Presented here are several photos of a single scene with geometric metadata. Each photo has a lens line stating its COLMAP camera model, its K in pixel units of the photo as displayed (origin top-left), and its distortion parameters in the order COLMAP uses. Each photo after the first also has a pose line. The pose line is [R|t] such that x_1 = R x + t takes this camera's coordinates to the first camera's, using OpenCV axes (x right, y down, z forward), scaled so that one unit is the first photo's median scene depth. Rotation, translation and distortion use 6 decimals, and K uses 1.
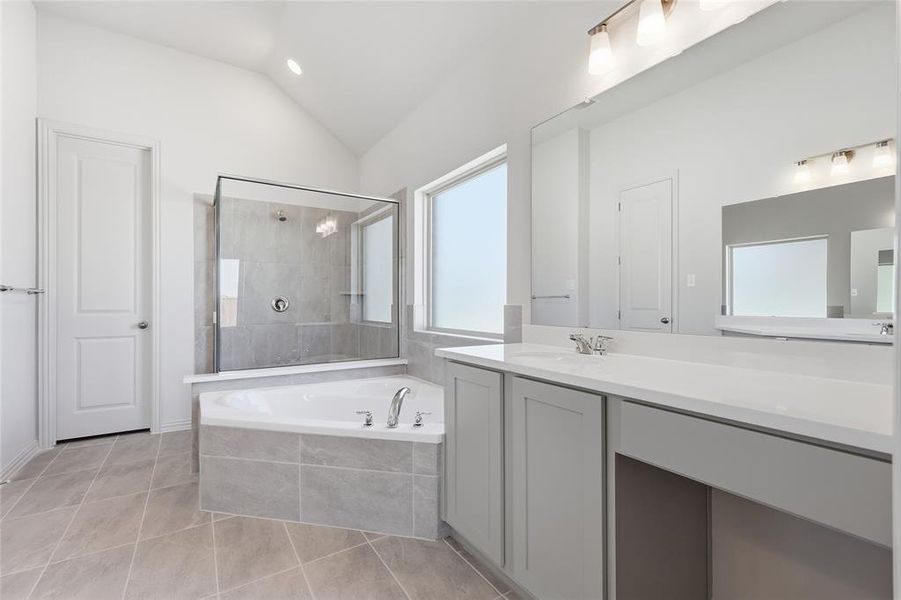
lens RADIAL K [[400.4, 0, 449.9], [0, 400.4, 302.6], [0, 0, 1]] dist [0.002980, -0.000380]
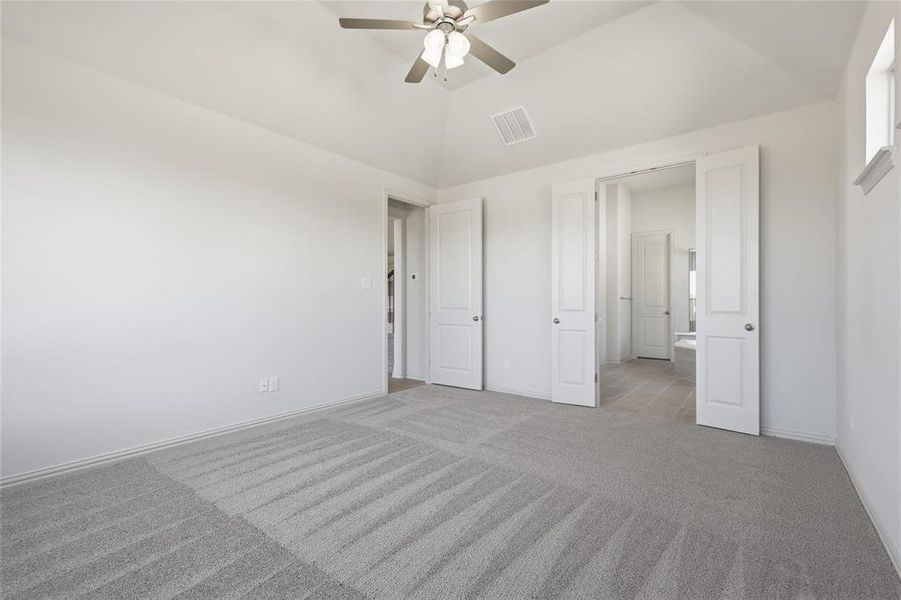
lens RADIAL K [[400.4, 0, 453.7], [0, 400.4, 301.1], [0, 0, 1]] dist [0.002980, -0.000380]
pose [[0.324850, -0.004341, -0.945755, 1.322754], [0.000339, 0.999990, -0.004474, -0.000395], [0.945765, 0.001132, 0.324849, -1.175825]]
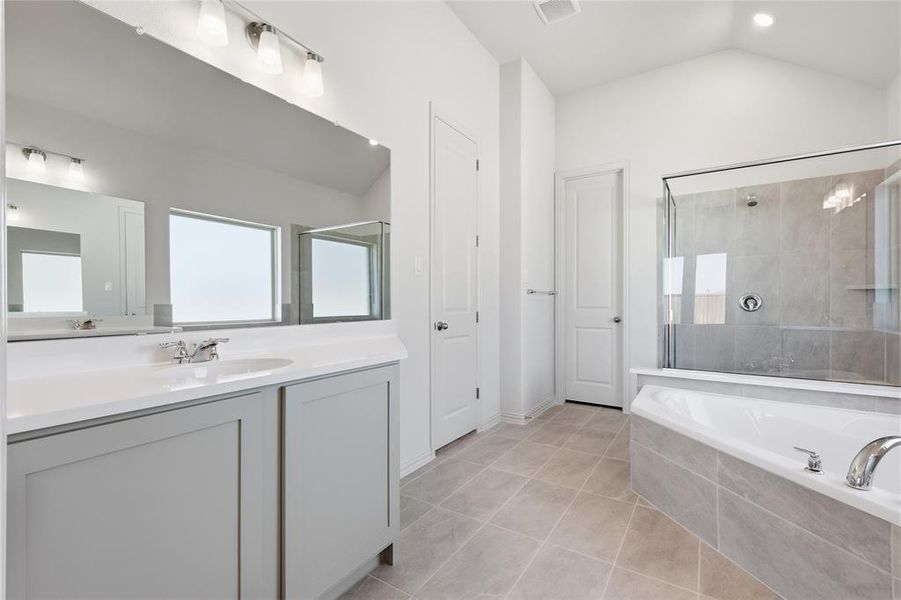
lens RADIAL K [[400.4, 0, 457.0], [0, 400.4, 300.4], [0, 0, 1]] dist [0.002980, -0.000380]
pose [[0.414120, 0.000073, -0.910222, 0.164373], [0.000185, 1.000000, 0.000165, -0.001633], [0.910222, -0.000237, 0.414120, 0.099088]]
